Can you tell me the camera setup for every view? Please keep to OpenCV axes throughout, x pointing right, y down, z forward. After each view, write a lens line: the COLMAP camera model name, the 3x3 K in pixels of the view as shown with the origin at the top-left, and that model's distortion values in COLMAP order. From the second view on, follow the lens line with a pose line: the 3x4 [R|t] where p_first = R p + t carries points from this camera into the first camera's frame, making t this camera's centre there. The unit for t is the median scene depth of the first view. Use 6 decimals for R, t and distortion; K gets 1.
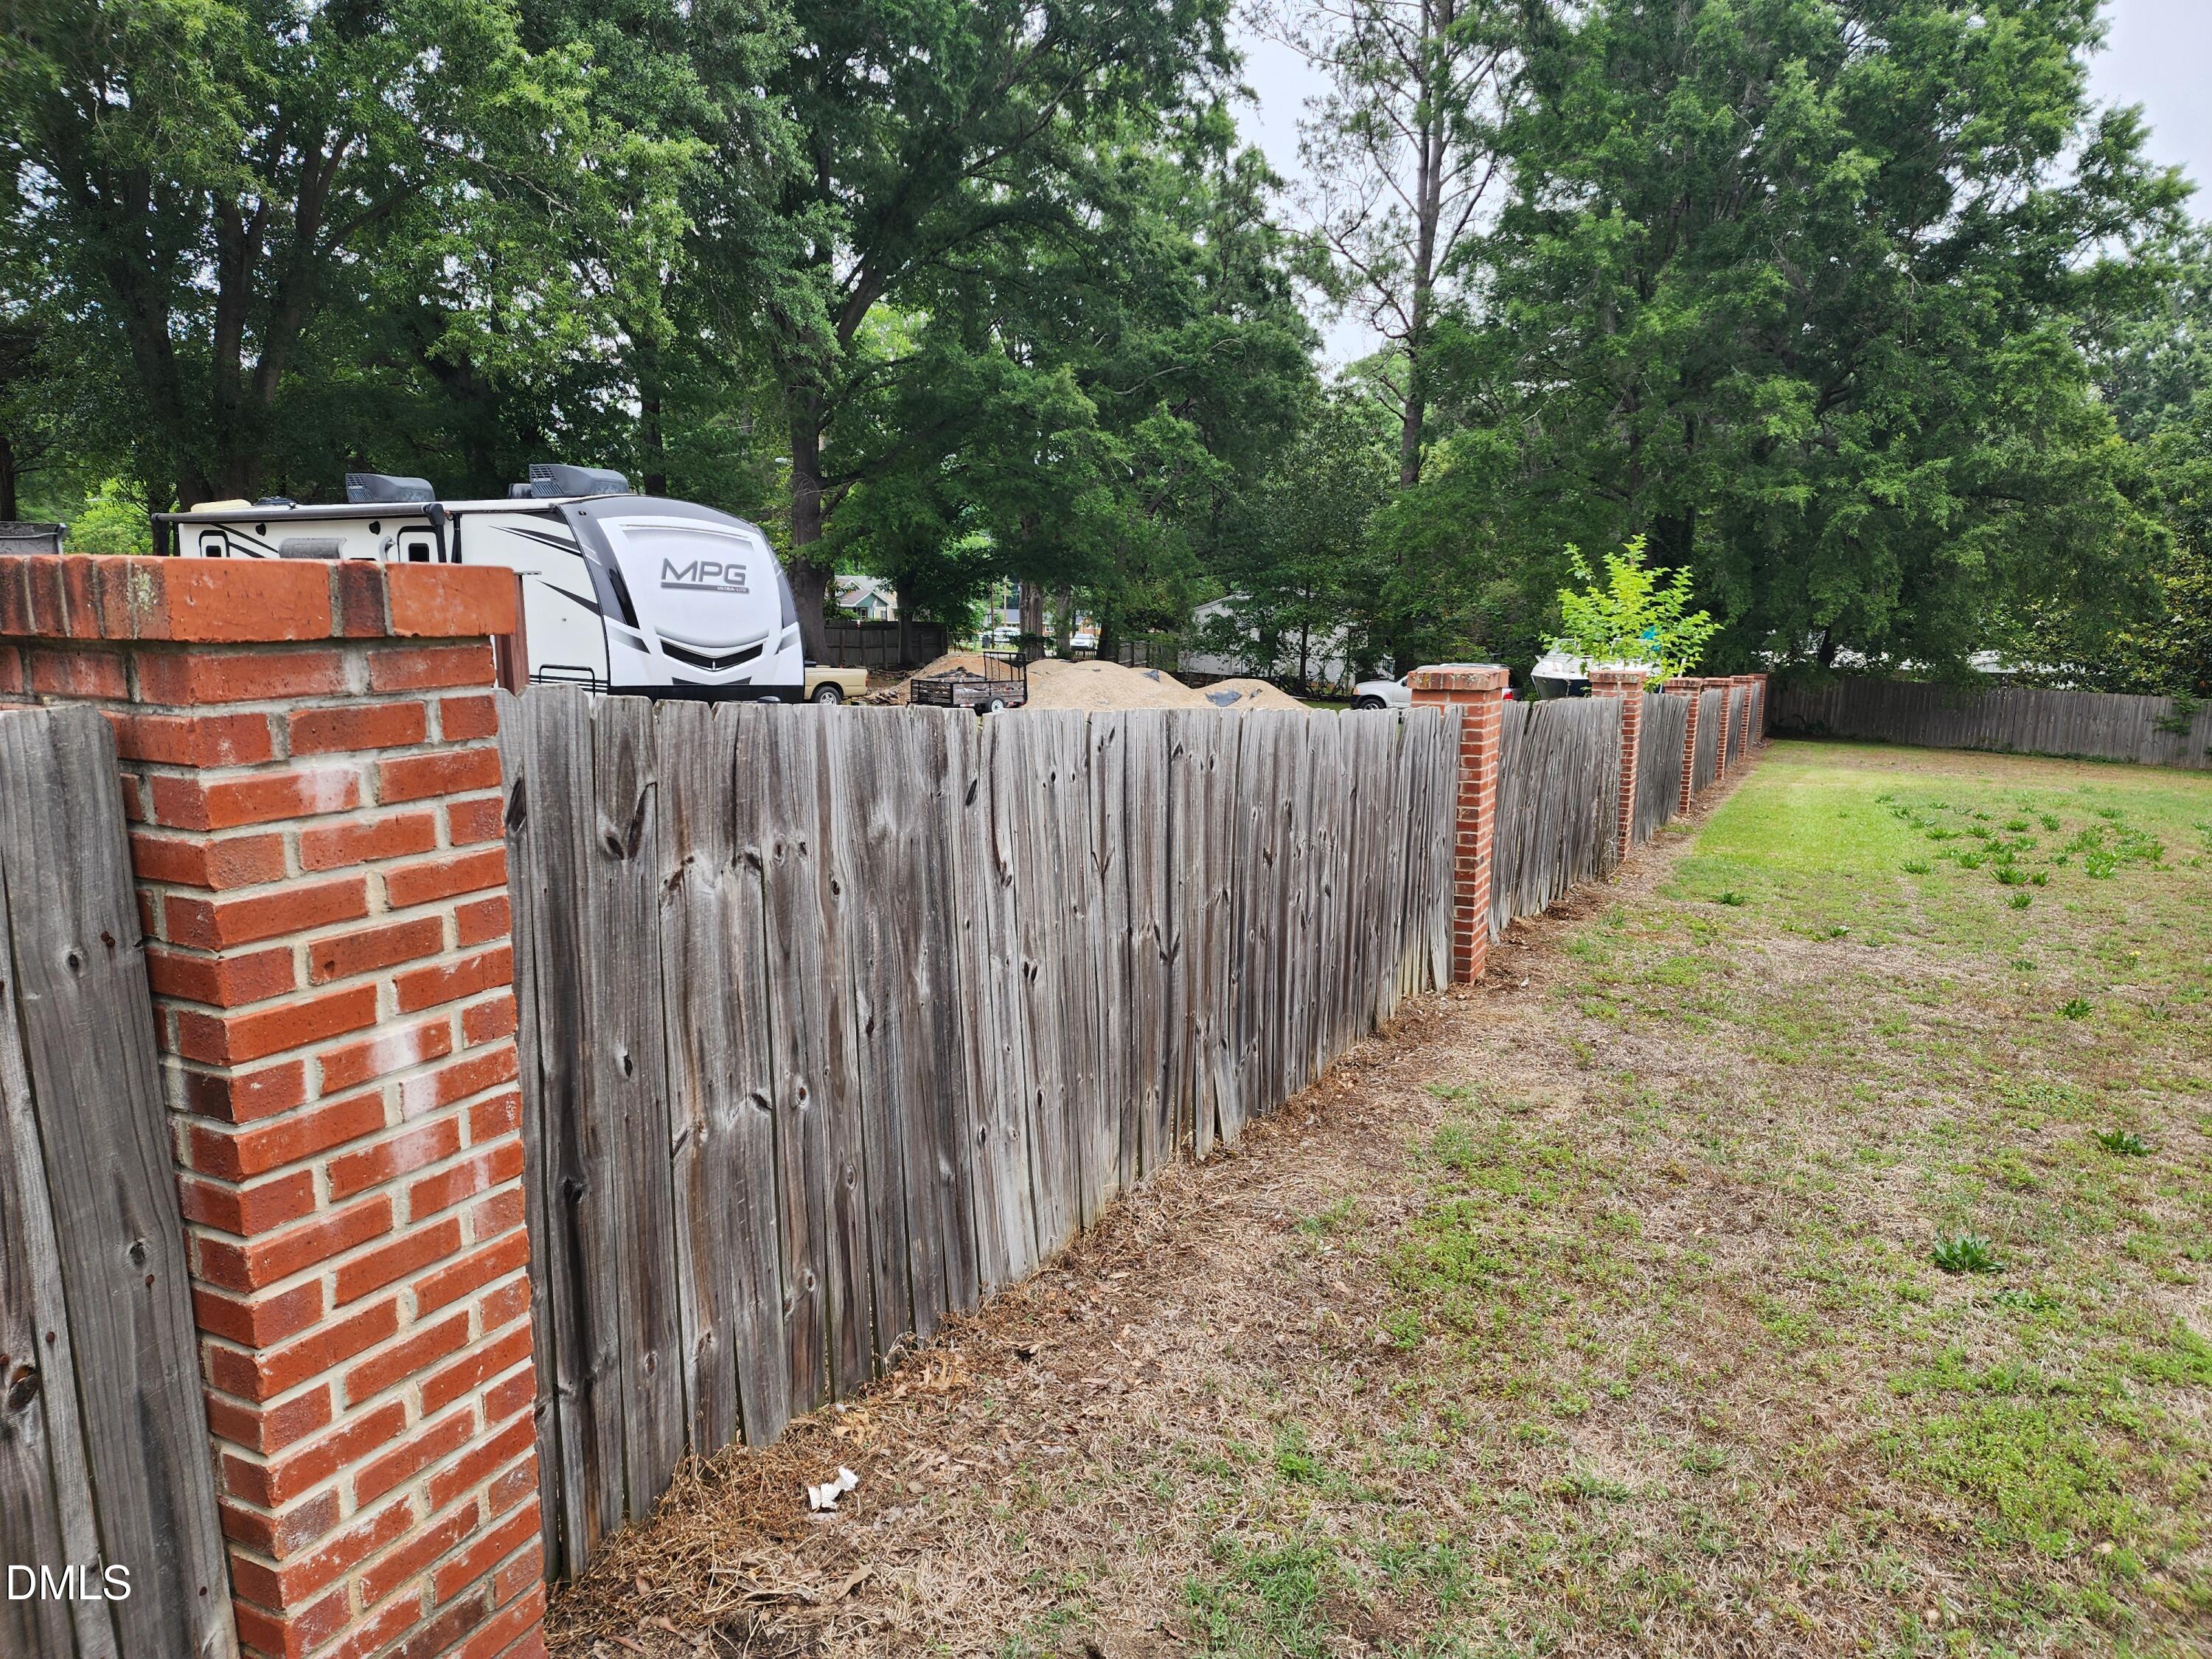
lens RADIAL K [[1477.0, 0, 1093.2], [0, 1477.0, 870.7], [0, 0, 1]] dist [0.086897, -0.066044]
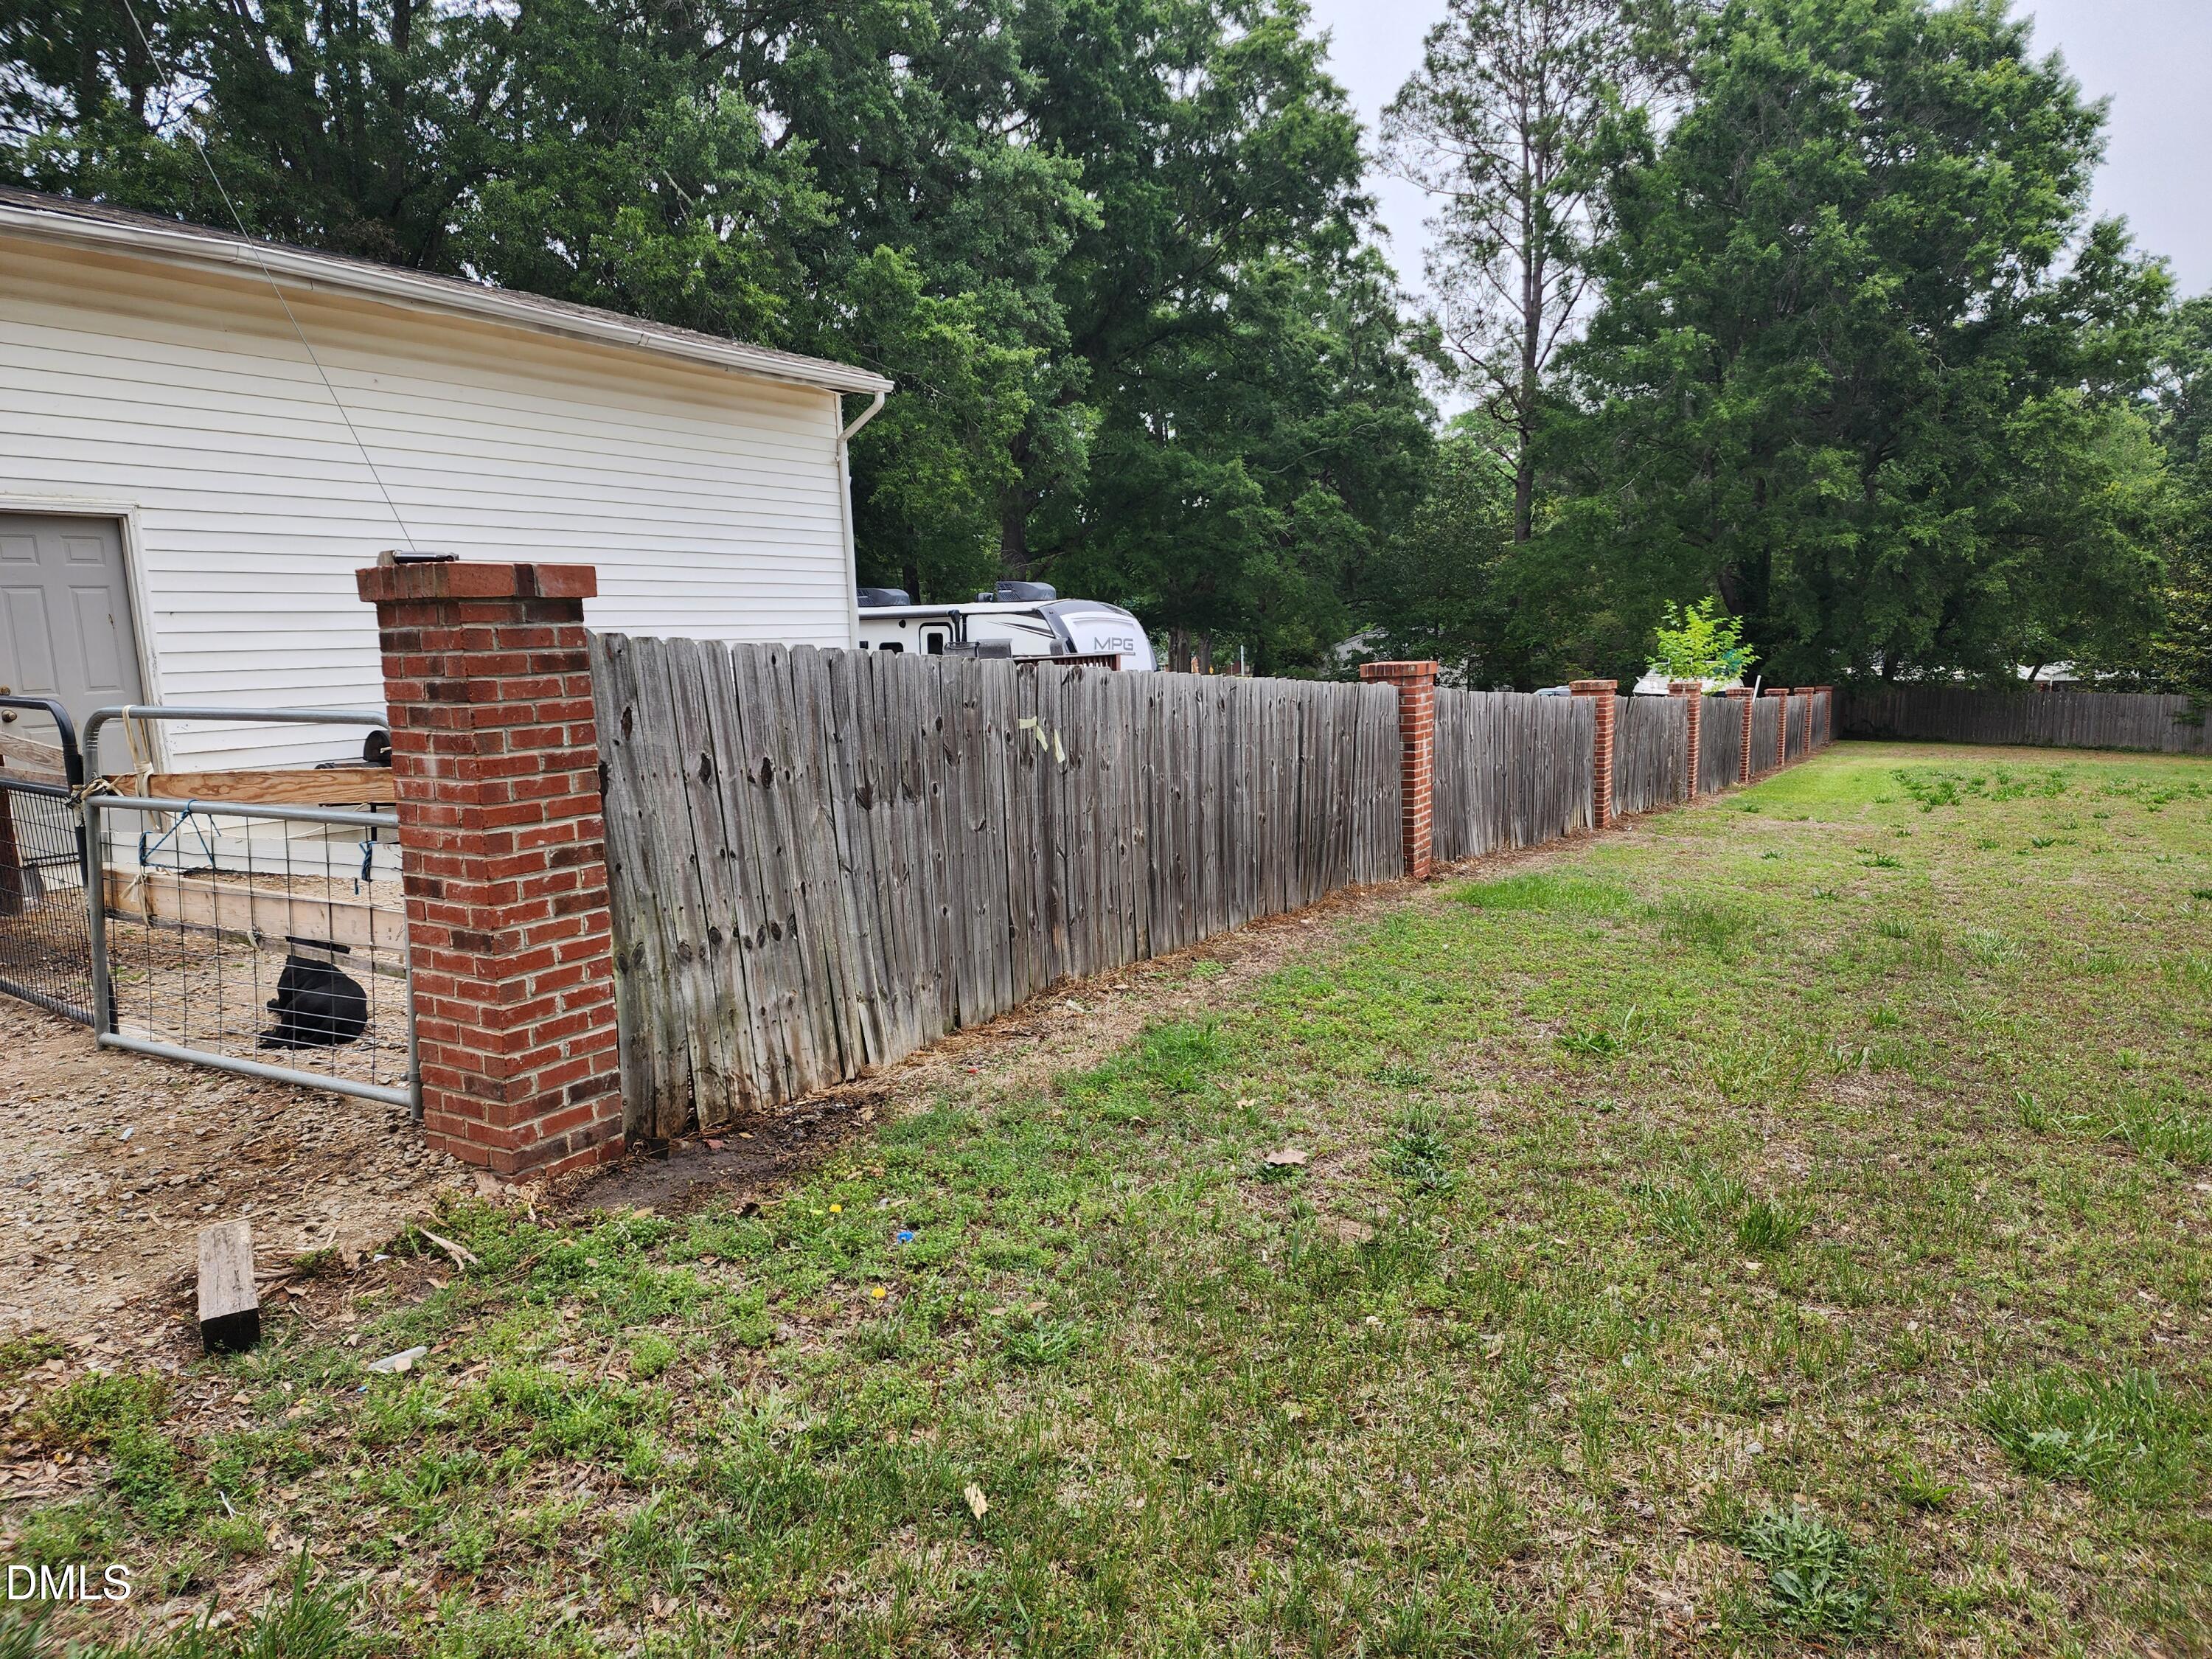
lens RADIAL K [[1477.0, 0, 1096.9], [0, 1477.0, 873.1], [0, 0, 1]] dist [0.086897, -0.066044]
pose [[0.997687, -0.024475, -0.063420, -0.066396], [0.022887, 0.999409, -0.025655, 0.035446], [0.064010, 0.024144, 0.997657, -0.232202]]
